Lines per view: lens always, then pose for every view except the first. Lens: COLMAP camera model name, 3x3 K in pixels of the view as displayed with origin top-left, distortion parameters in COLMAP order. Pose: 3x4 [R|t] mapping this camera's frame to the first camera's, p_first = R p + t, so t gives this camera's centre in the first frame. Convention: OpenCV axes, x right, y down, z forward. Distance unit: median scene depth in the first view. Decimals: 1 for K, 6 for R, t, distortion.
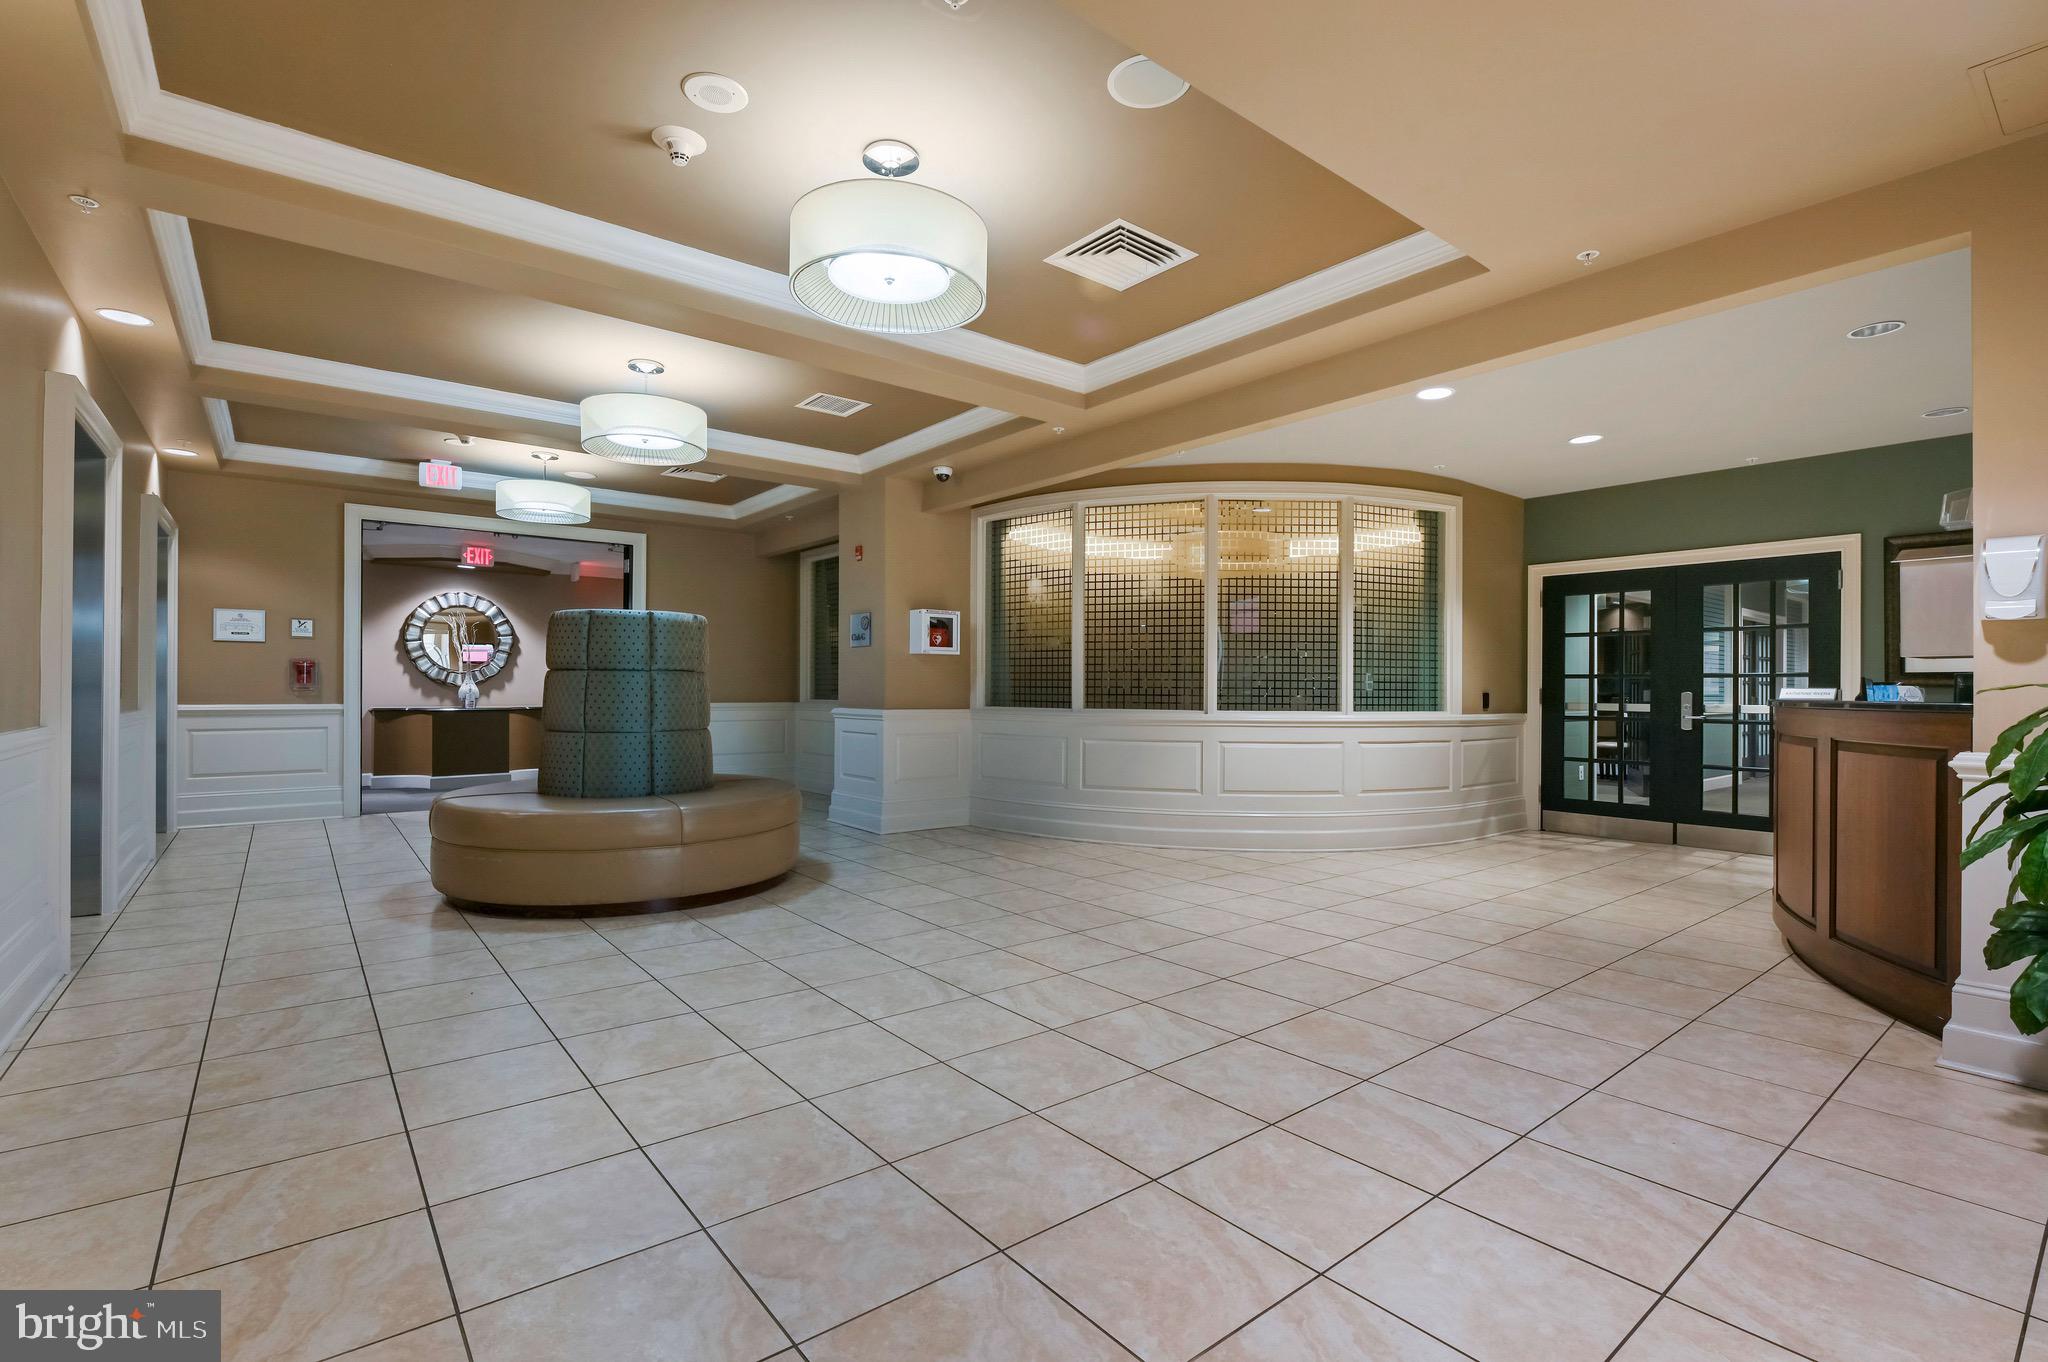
lens RADIAL K [[928.5, 0, 1026.9], [0, 928.5, 687.0], [0, 0, 1]] dist [-0.003488, -0.000172]
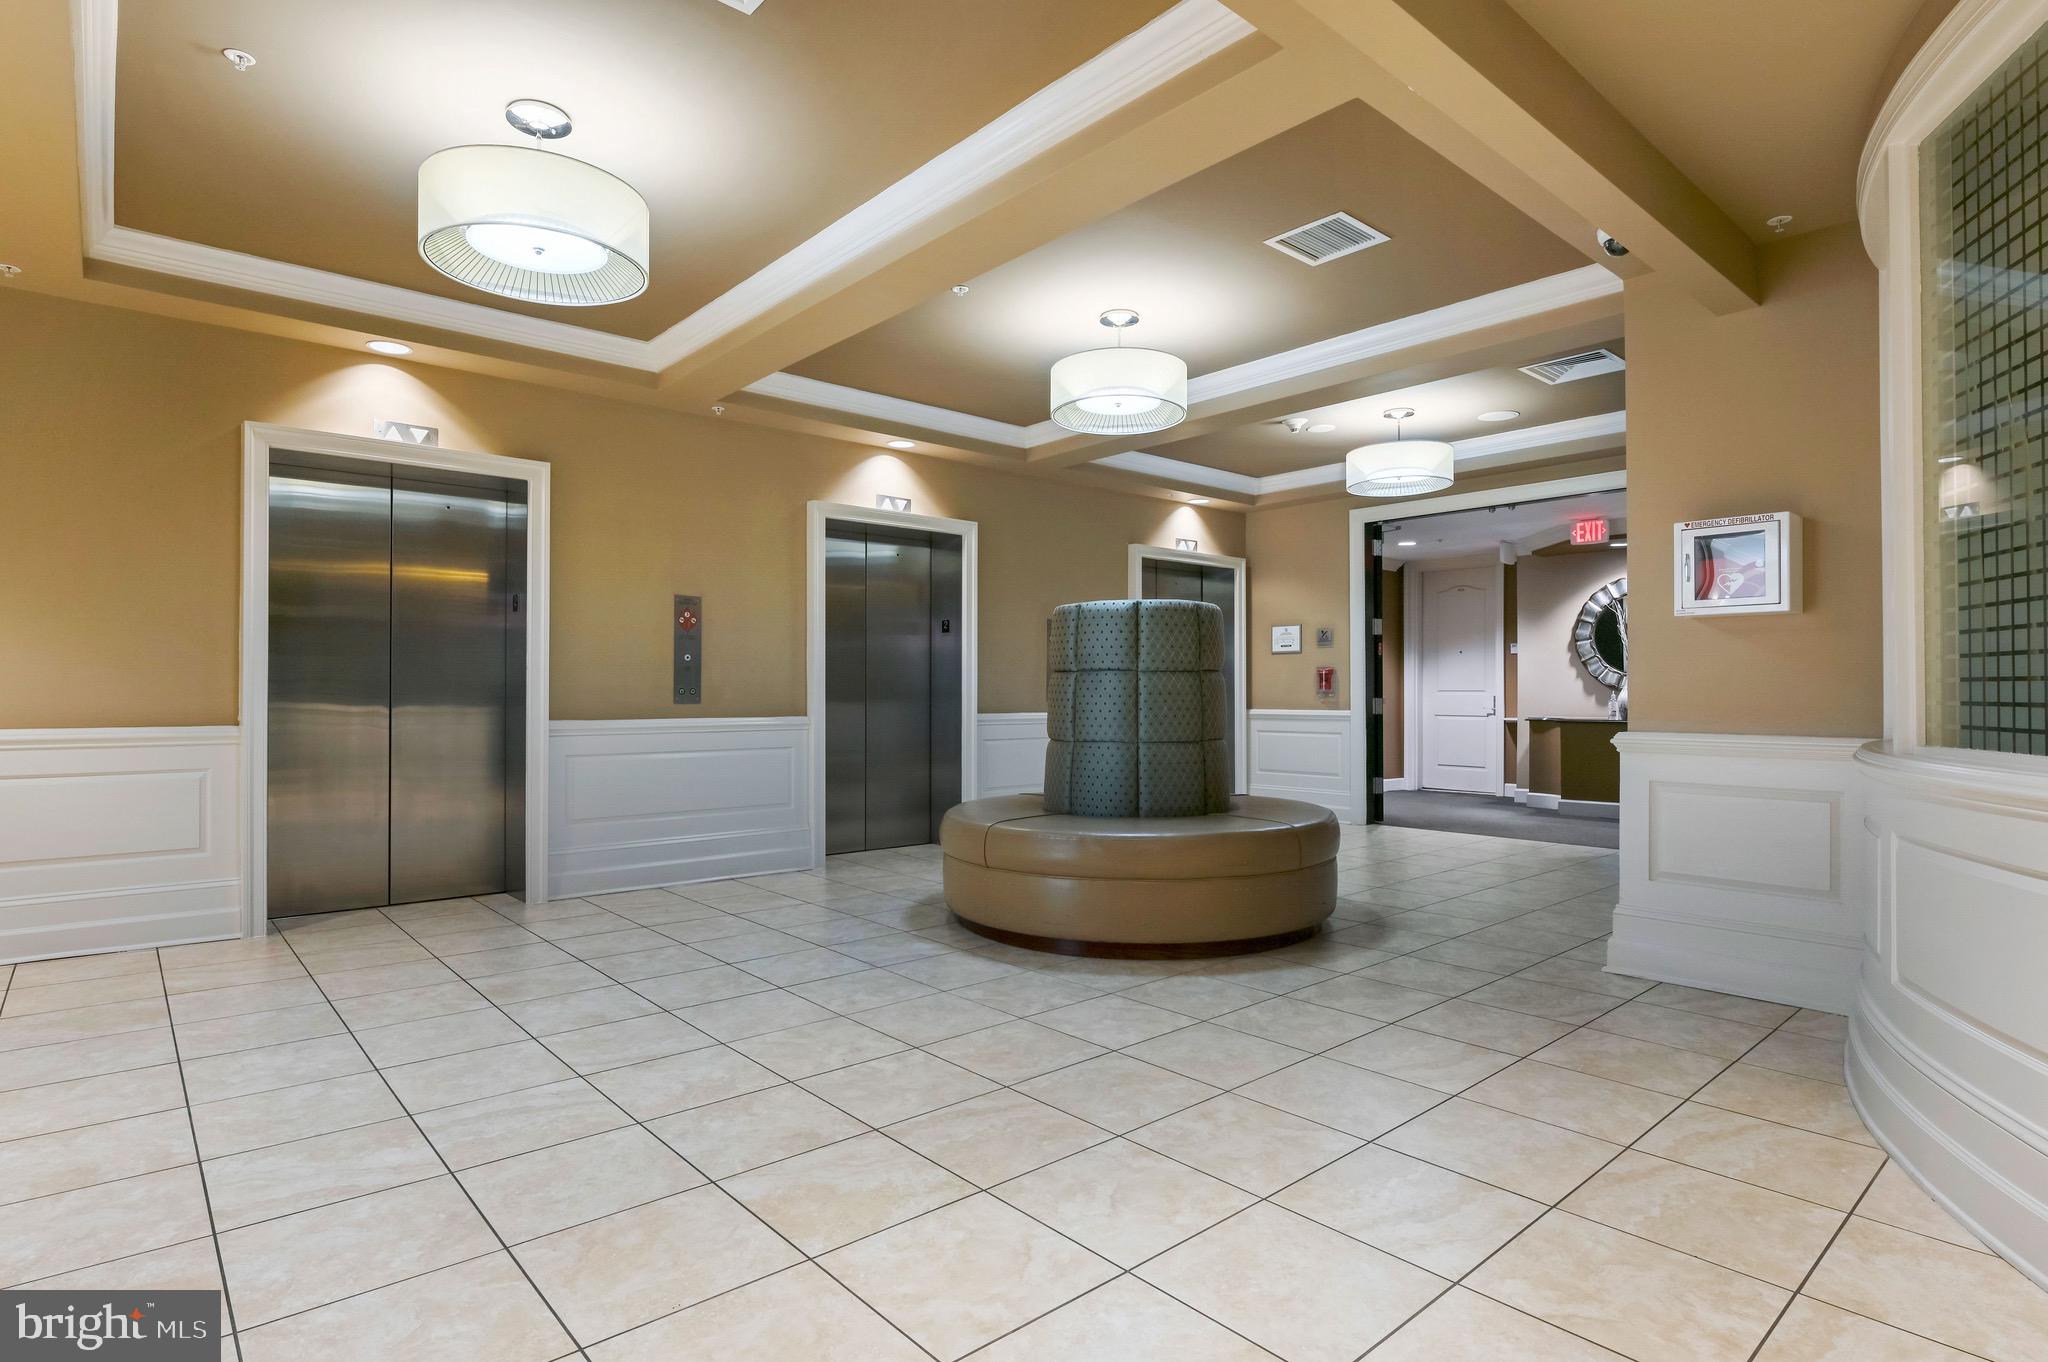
lens RADIAL K [[1046.6, 0, 1026.0], [0, 1046.6, 684.6], [0, 0, 1]] dist [-0.007271, -0.001506]
pose [[0.046188, -0.014505, -0.998827, 0.689432], [0.001676, 0.999894, -0.014443, 0.010983], [0.998931, -0.001007, 0.046207, 1.081786]]
